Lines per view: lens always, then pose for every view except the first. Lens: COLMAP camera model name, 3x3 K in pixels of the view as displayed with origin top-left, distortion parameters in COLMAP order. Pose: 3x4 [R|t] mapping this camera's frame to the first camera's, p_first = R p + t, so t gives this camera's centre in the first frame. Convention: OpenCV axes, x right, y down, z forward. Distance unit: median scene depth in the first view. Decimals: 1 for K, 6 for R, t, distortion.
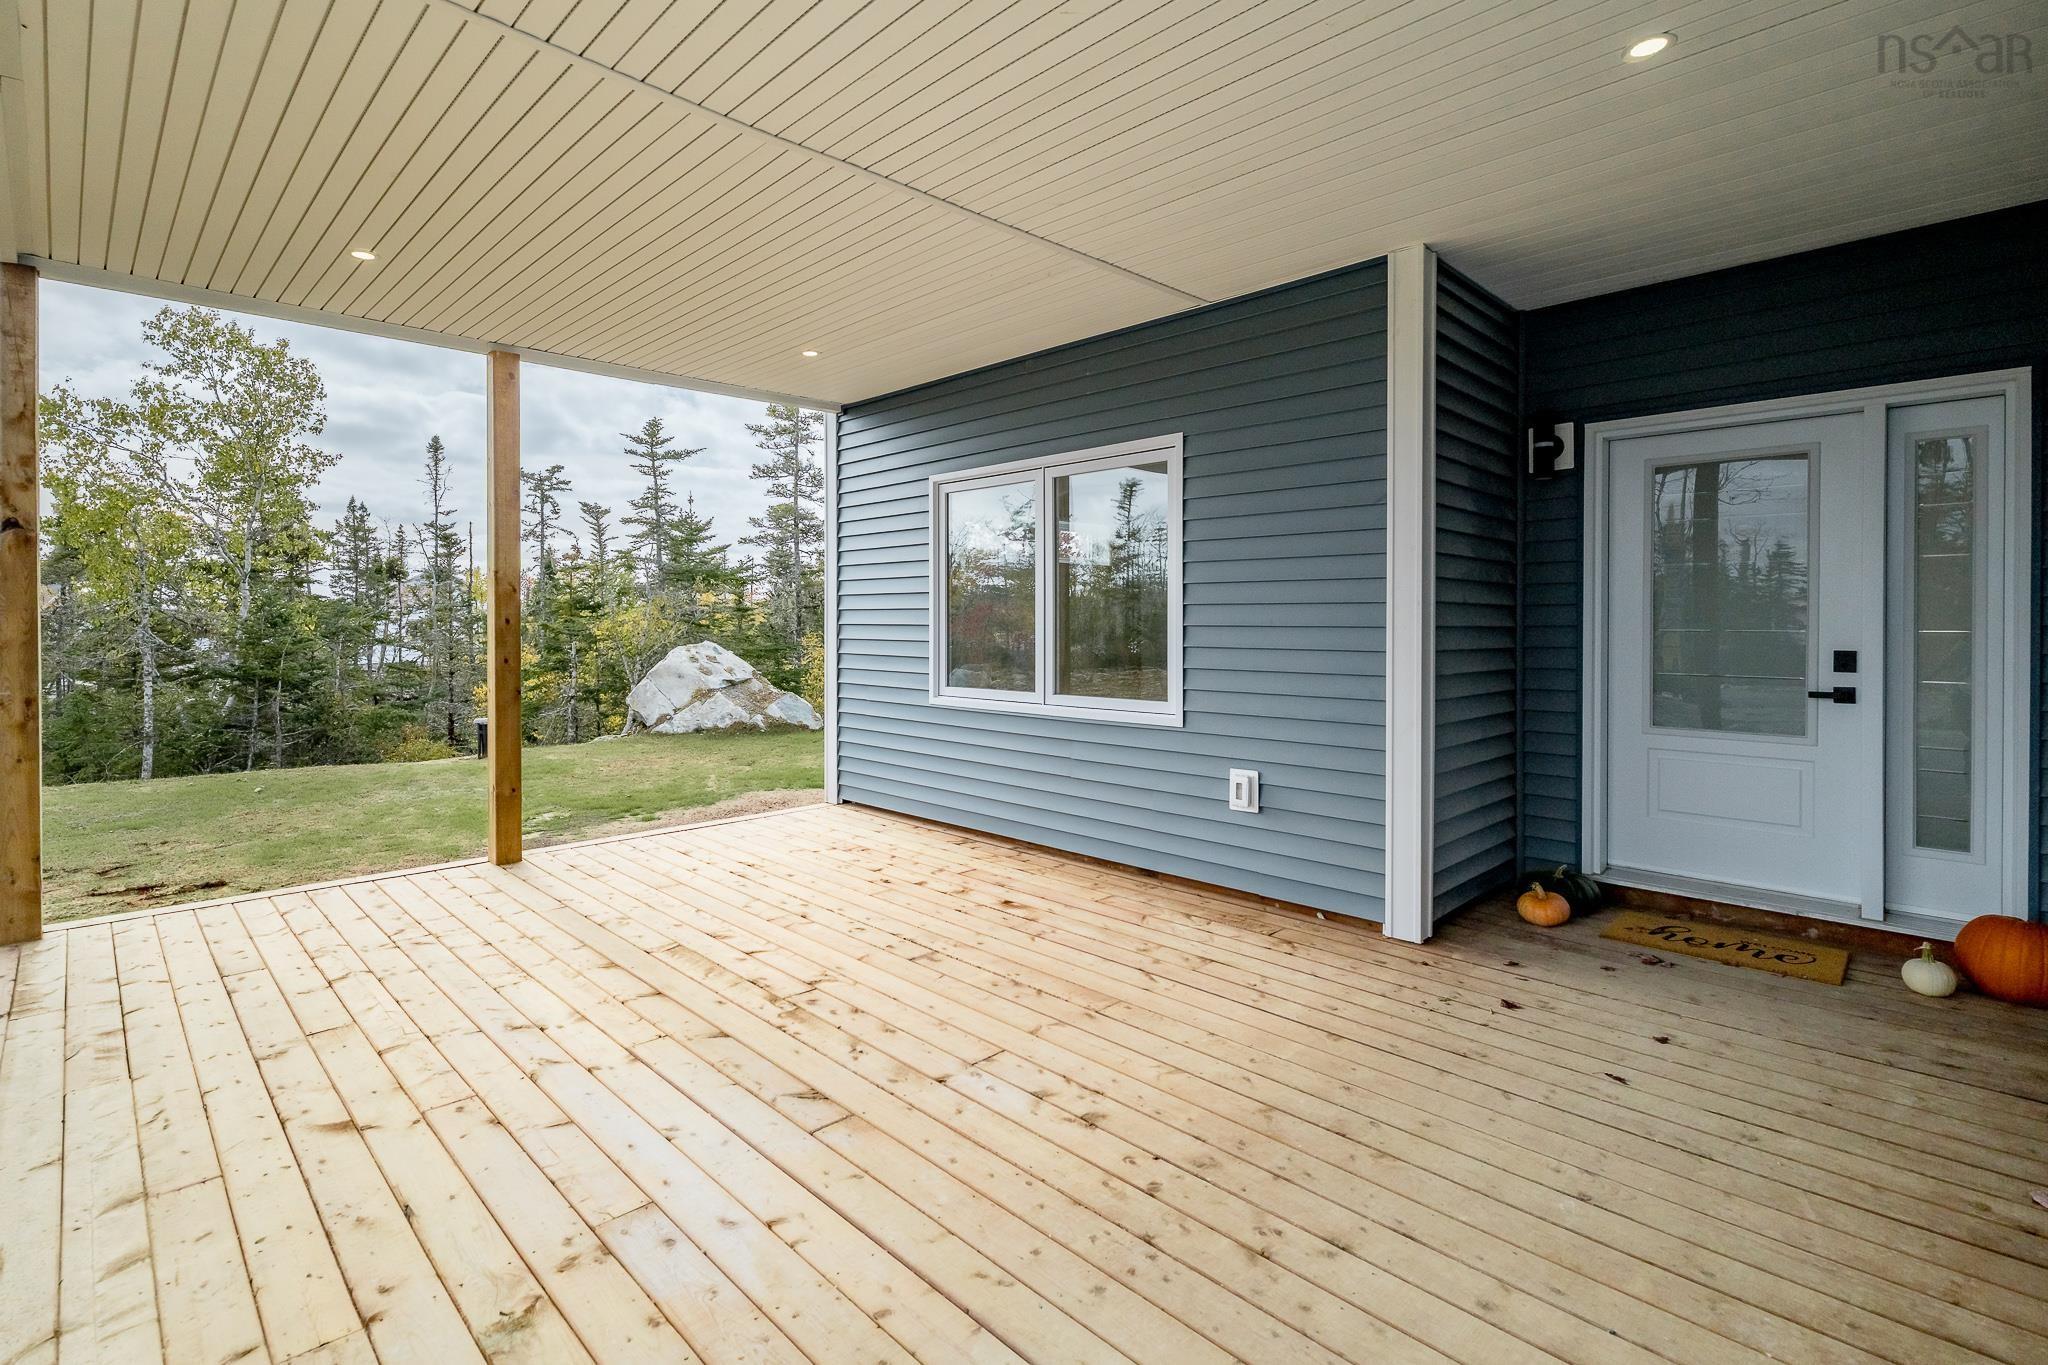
lens RADIAL K [[949.0, 0, 955.3], [0, 949.0, 630.7], [0, 0, 1]] dist [-0.001247, -0.000193]
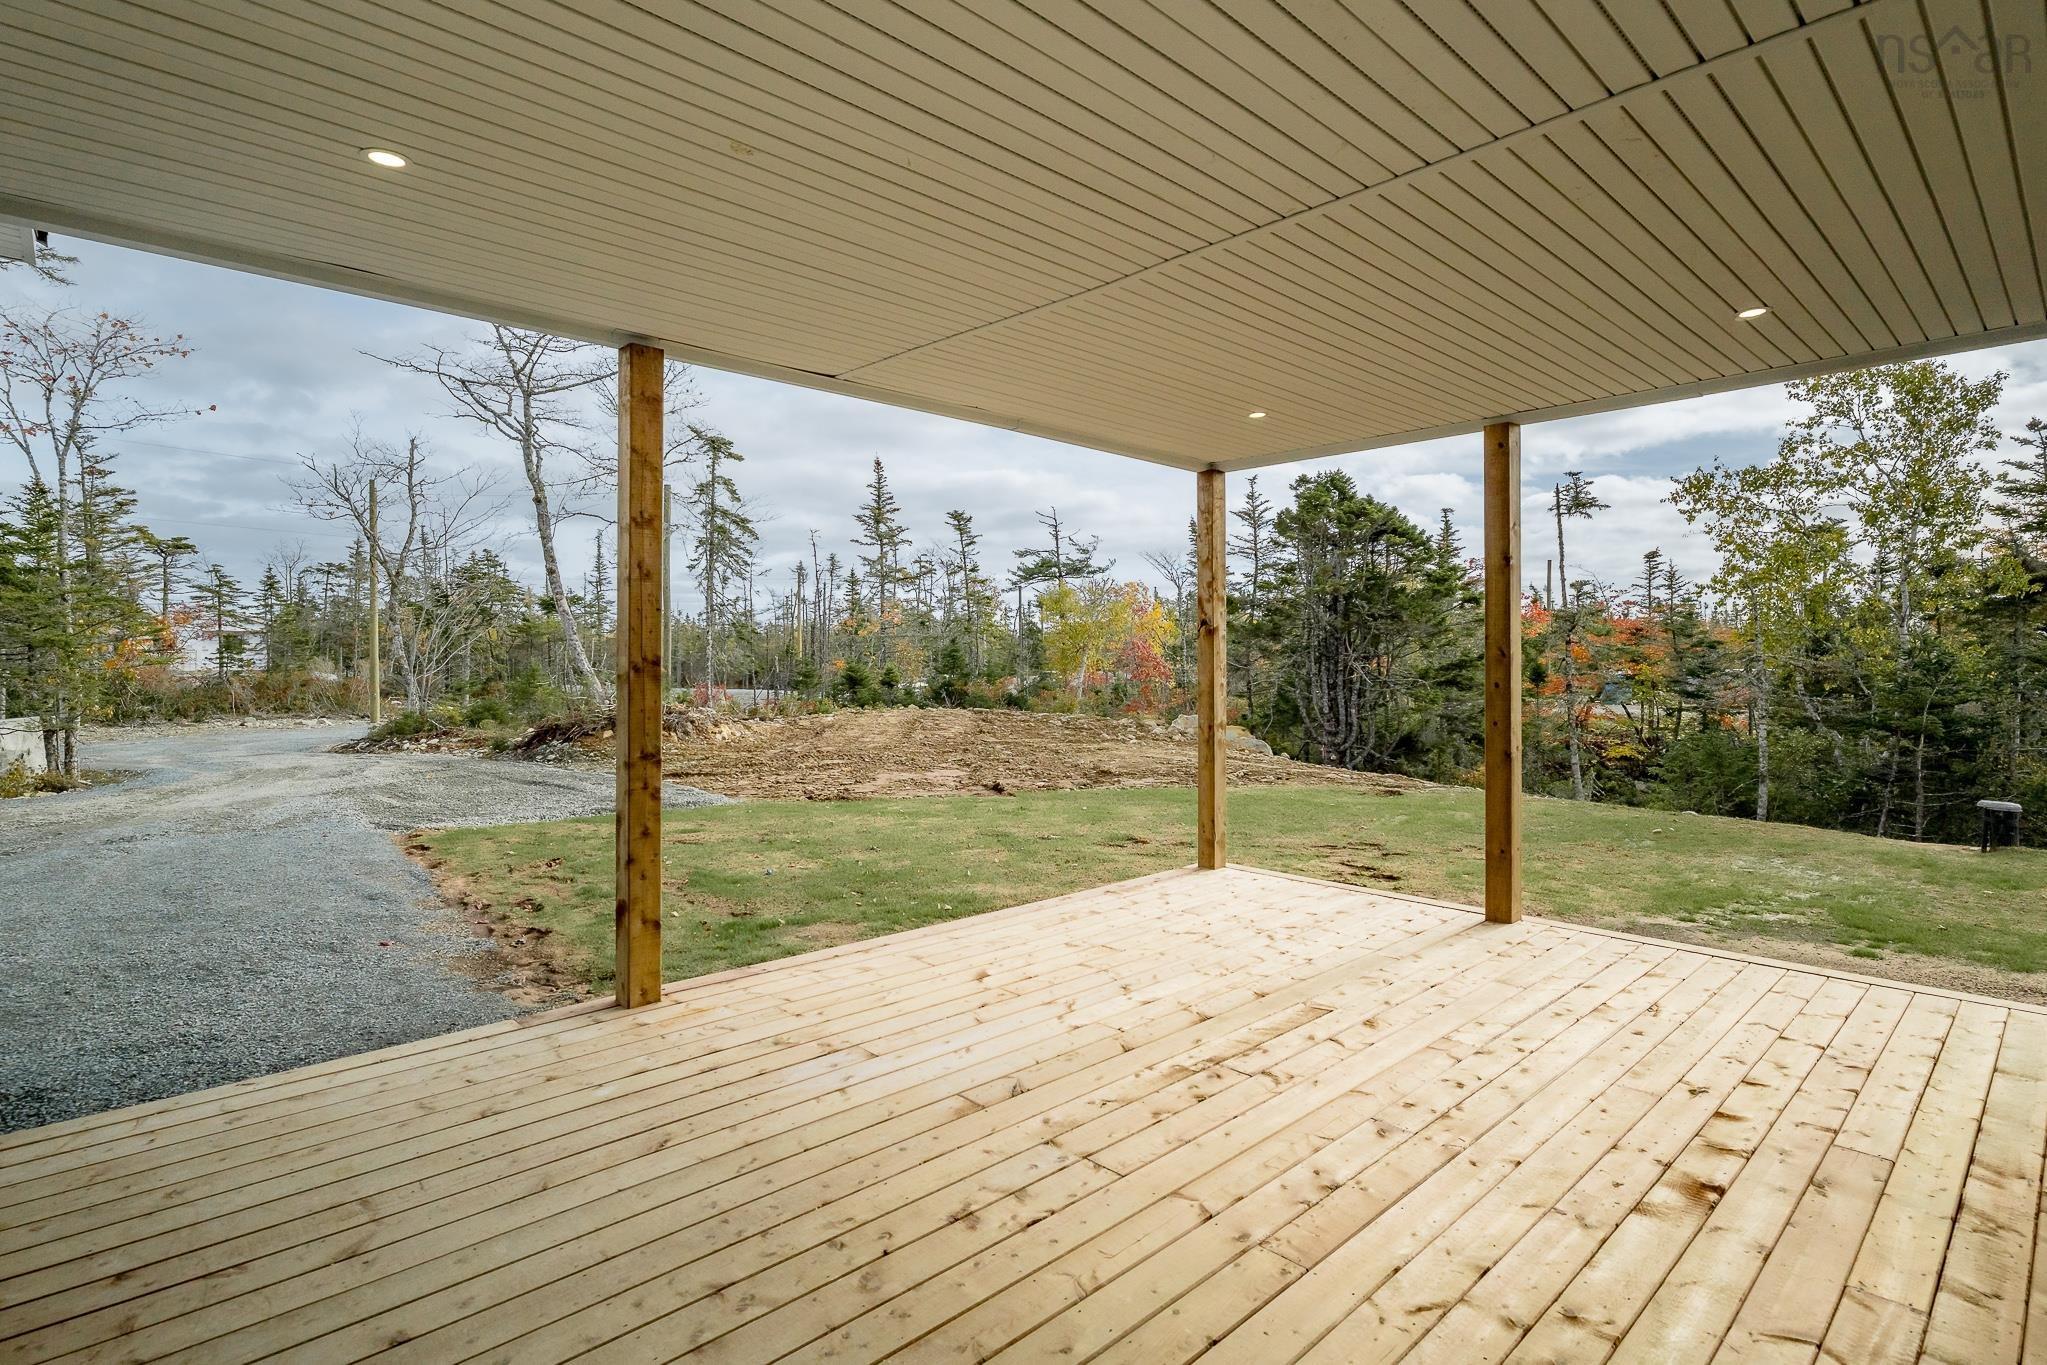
lens RADIAL K [[938.4, 0, 1067.3], [0, 938.4, 683.8], [0, 0, 1]] dist [-0.000021, 0.000114]
pose [[0.060762, 0.019874, -0.997954, 0.987647], [-0.005336, 0.999794, 0.019586, -0.055740], [0.998138, 0.004135, 0.060856, 0.927268]]
